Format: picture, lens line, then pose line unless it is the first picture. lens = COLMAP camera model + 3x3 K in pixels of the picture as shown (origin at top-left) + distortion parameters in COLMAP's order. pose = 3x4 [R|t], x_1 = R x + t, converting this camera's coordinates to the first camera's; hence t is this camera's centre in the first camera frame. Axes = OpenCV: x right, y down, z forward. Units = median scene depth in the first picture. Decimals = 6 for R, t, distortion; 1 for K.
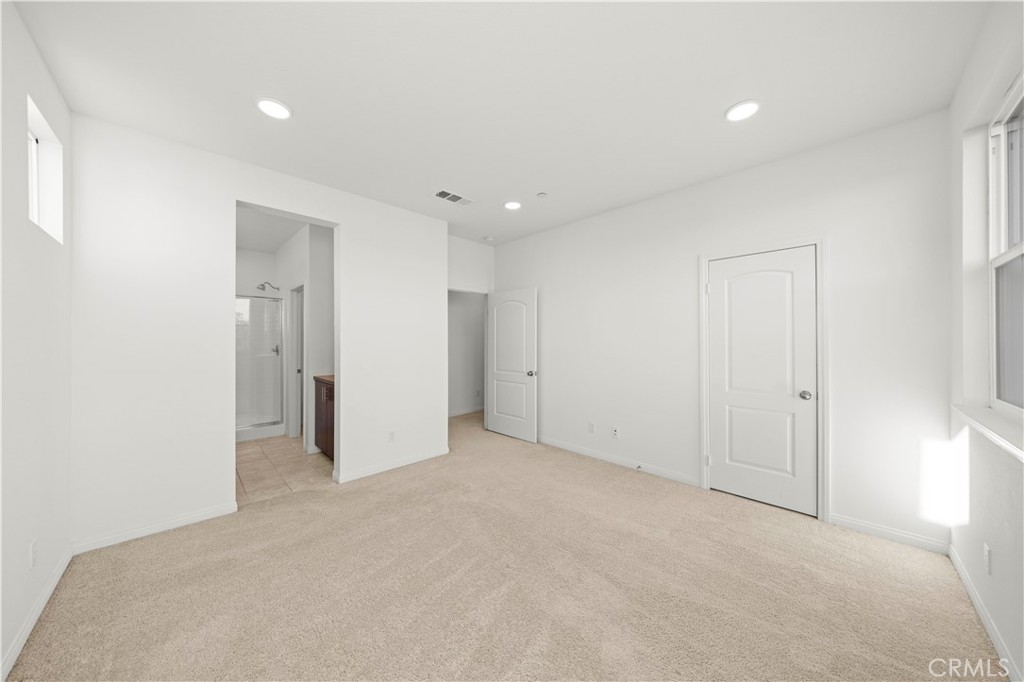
lens RADIAL K [[320.8, 0, 515.1], [0, 320.8, 343.6], [0, 0, 1]] dist [0.000424, 0.000015]
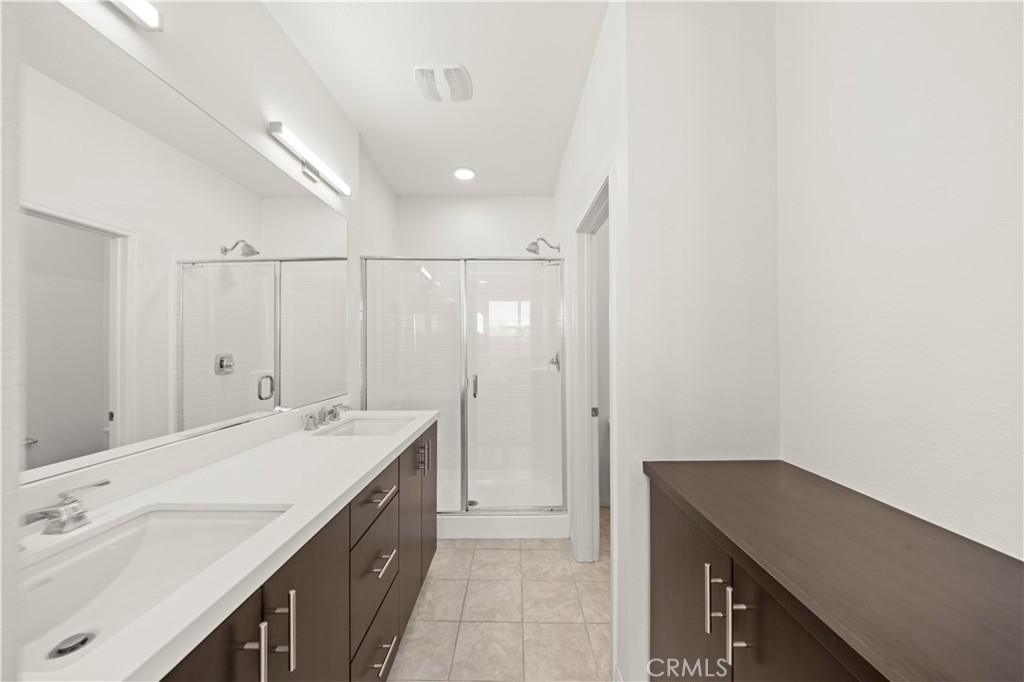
lens RADIAL K [[355.9, 0, 510.5], [0, 355.9, 347.2], [0, 0, 1]] dist [0.000547, -0.000024]
pose [[0.709018, -0.009705, -0.705124, -0.400286], [0.003239, 0.999940, -0.010506, 0.000856], [0.705183, 0.005165, 0.709007, 0.556644]]
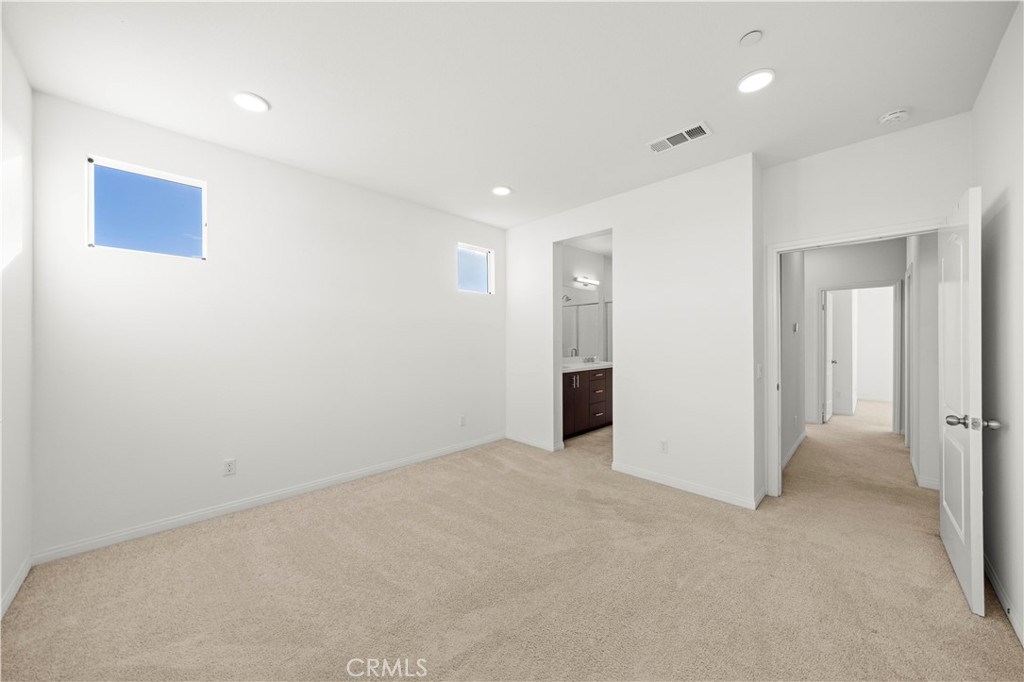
lens RADIAL K [[355.9, 0, 509.2], [0, 355.9, 339.0], [0, 0, 1]] dist [0.000547, -0.000024]
pose [[0.010929, 0.004433, -0.999930, 0.398601], [-0.003912, 0.999983, 0.004390, -0.002289], [0.999933, 0.003864, 0.010946, 0.399788]]
